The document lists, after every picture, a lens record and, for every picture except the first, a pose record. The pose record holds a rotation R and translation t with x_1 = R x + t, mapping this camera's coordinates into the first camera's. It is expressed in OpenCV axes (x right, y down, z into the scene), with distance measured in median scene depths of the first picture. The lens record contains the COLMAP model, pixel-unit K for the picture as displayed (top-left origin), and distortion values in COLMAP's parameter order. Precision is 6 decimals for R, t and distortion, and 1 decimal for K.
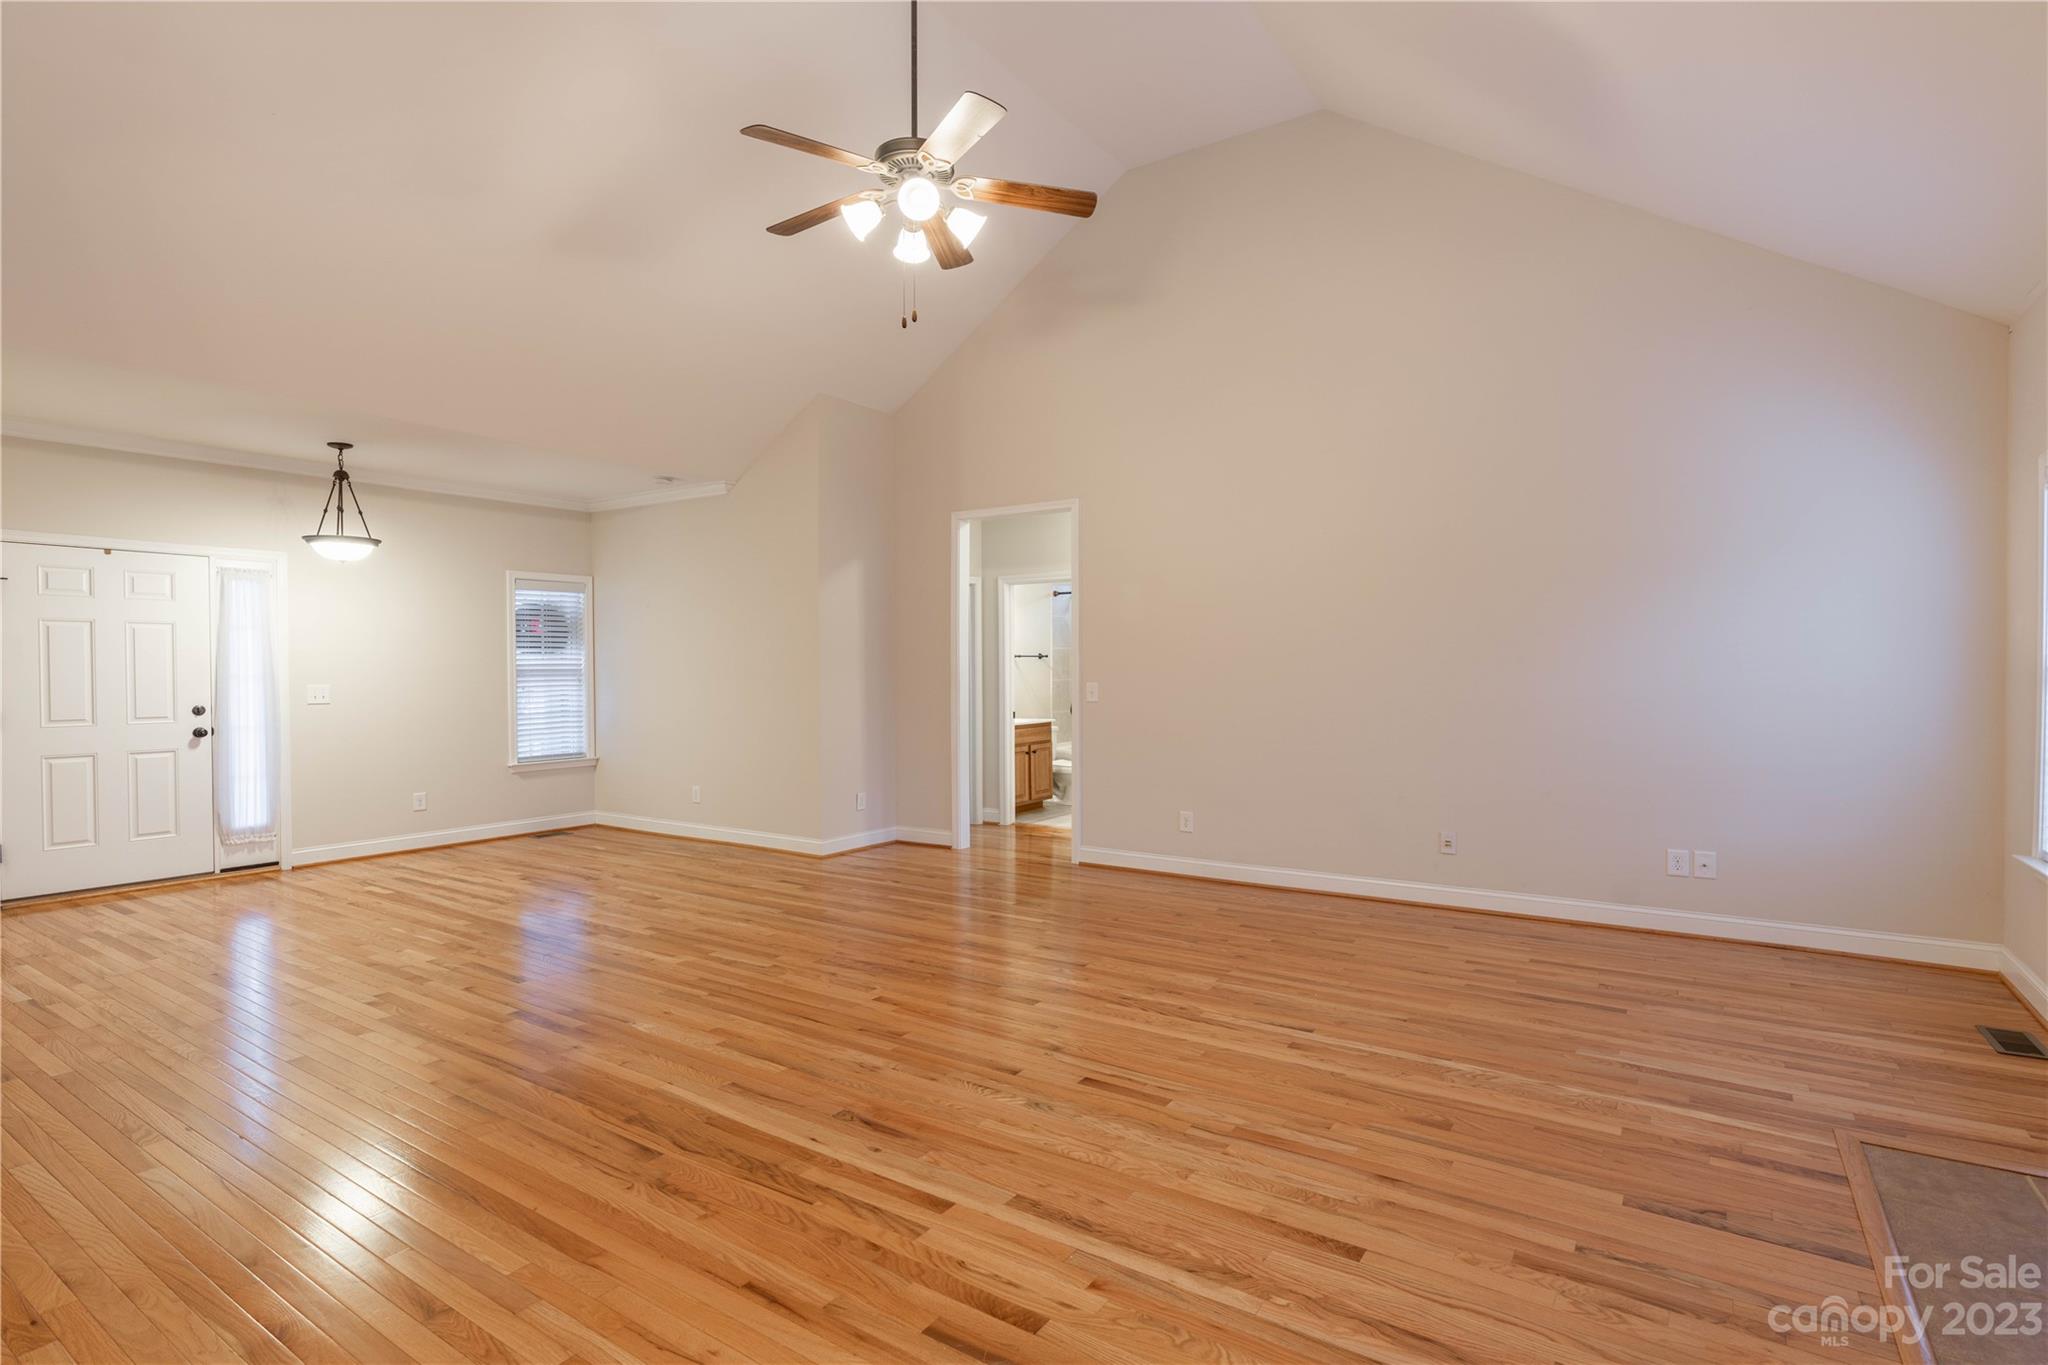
lens RADIAL K [[891.8, 0, 998.8], [0, 891.8, 680.2], [0, 0, 1]] dist [-0.002729, -0.000297]
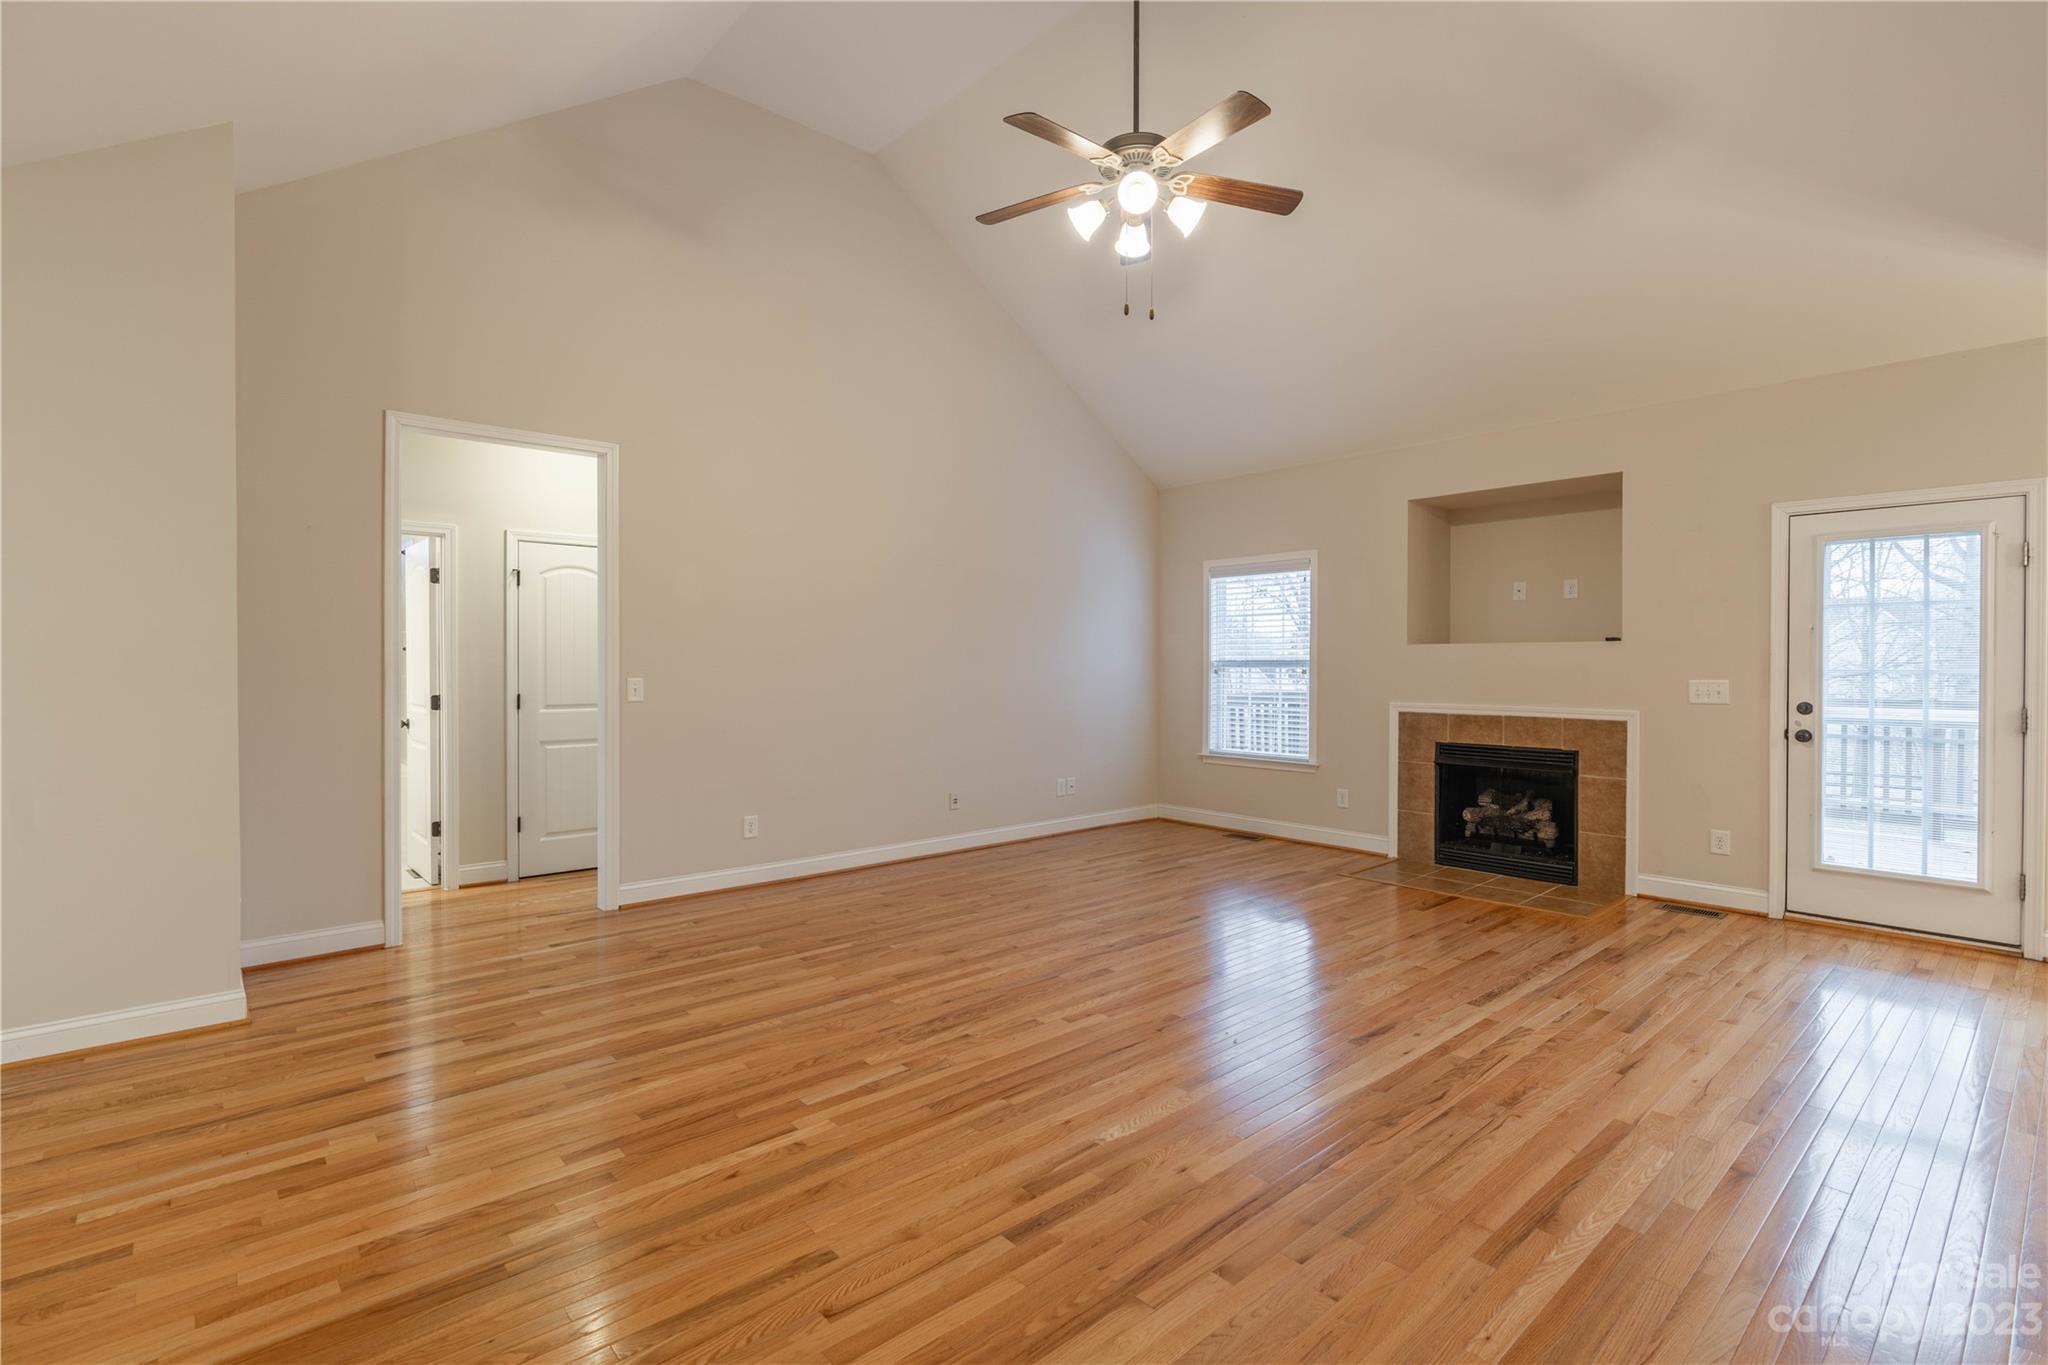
lens RADIAL K [[1037.9, 0, 861.8], [0, 1037.9, 666.9], [0, 0, 1]] dist [-0.003510, 0.001289]
pose [[0.311327, -0.001078, 0.950302, -1.221800], [0.009559, 0.999952, -0.001997, -0.005636], [-0.950255, 0.009706, 0.311323, 0.871857]]
